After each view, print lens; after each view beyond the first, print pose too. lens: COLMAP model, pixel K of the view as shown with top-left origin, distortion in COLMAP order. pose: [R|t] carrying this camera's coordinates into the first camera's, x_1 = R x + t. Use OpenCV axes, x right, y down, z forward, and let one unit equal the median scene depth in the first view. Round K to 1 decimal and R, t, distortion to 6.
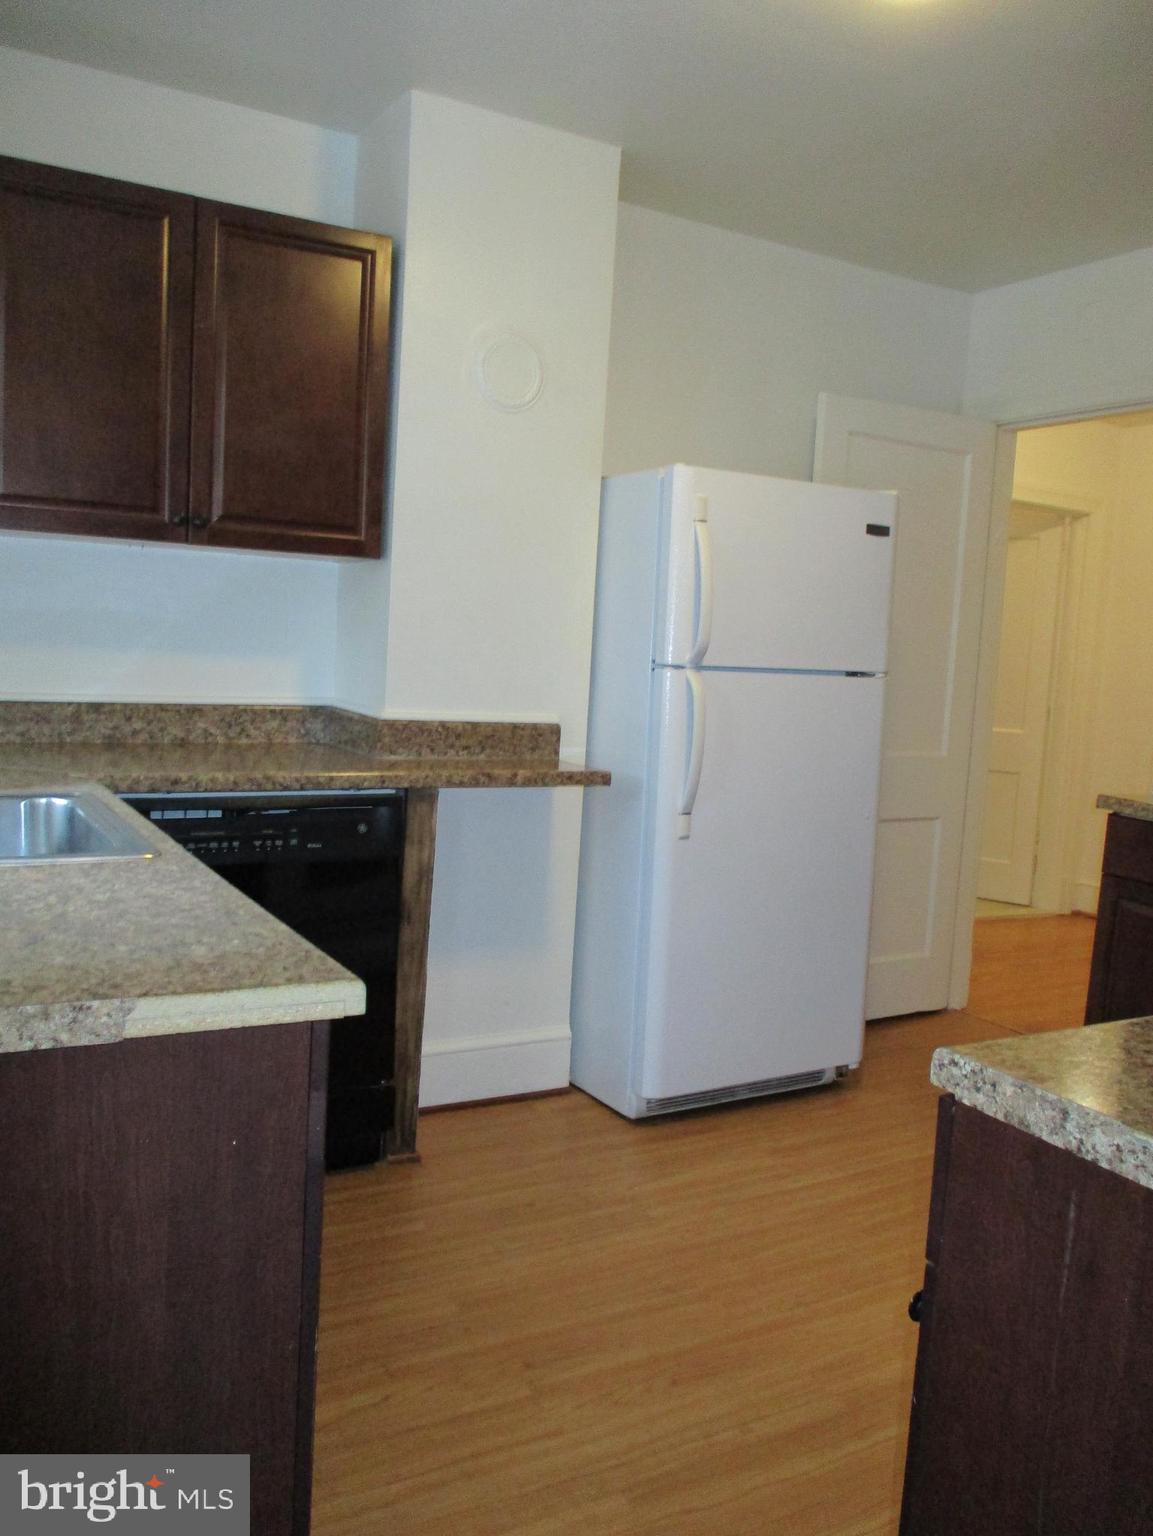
lens RADIAL K [[1273.3, 0, 576.7], [0, 1273.3, 767.9], [0, 0, 1]] dist [-0.039602, 0.010383]
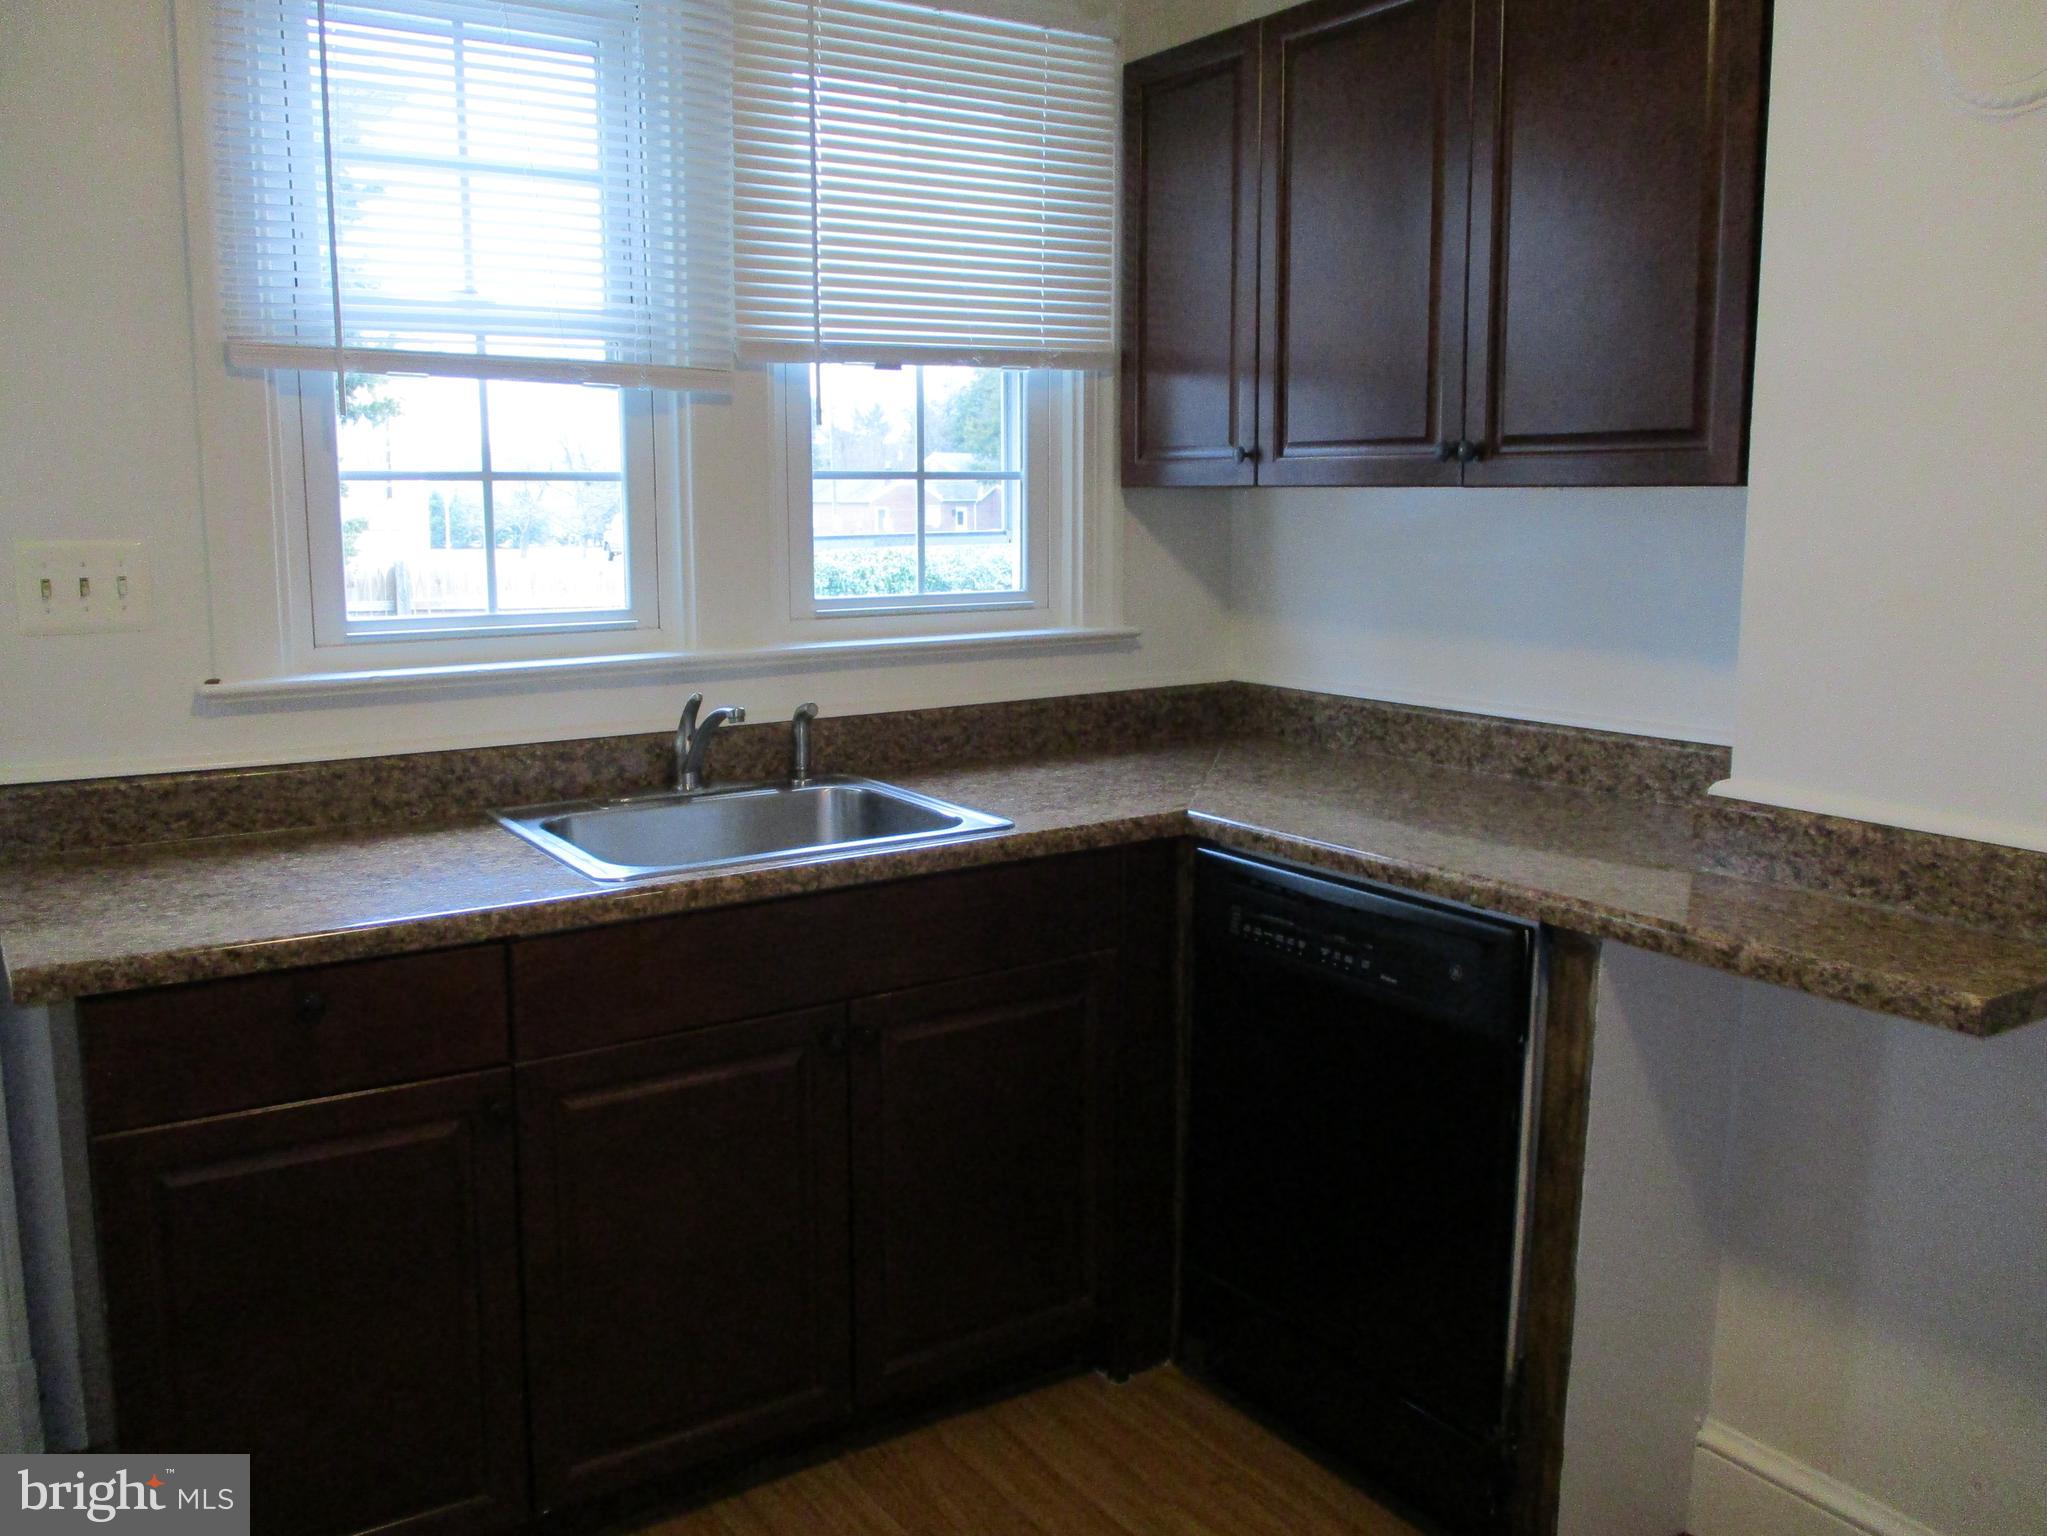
lens RADIAL K [[1696.9, 0, 1022.7], [0, 1696.9, 752.6], [0, 0, 1]] dist [-0.039602, 0.010383]
pose [[0.038107, 0.094848, -0.994762, 0.509449], [-0.091547, 0.991630, 0.091042, -0.090968], [0.995071, 0.087598, 0.046471, 0.681656]]
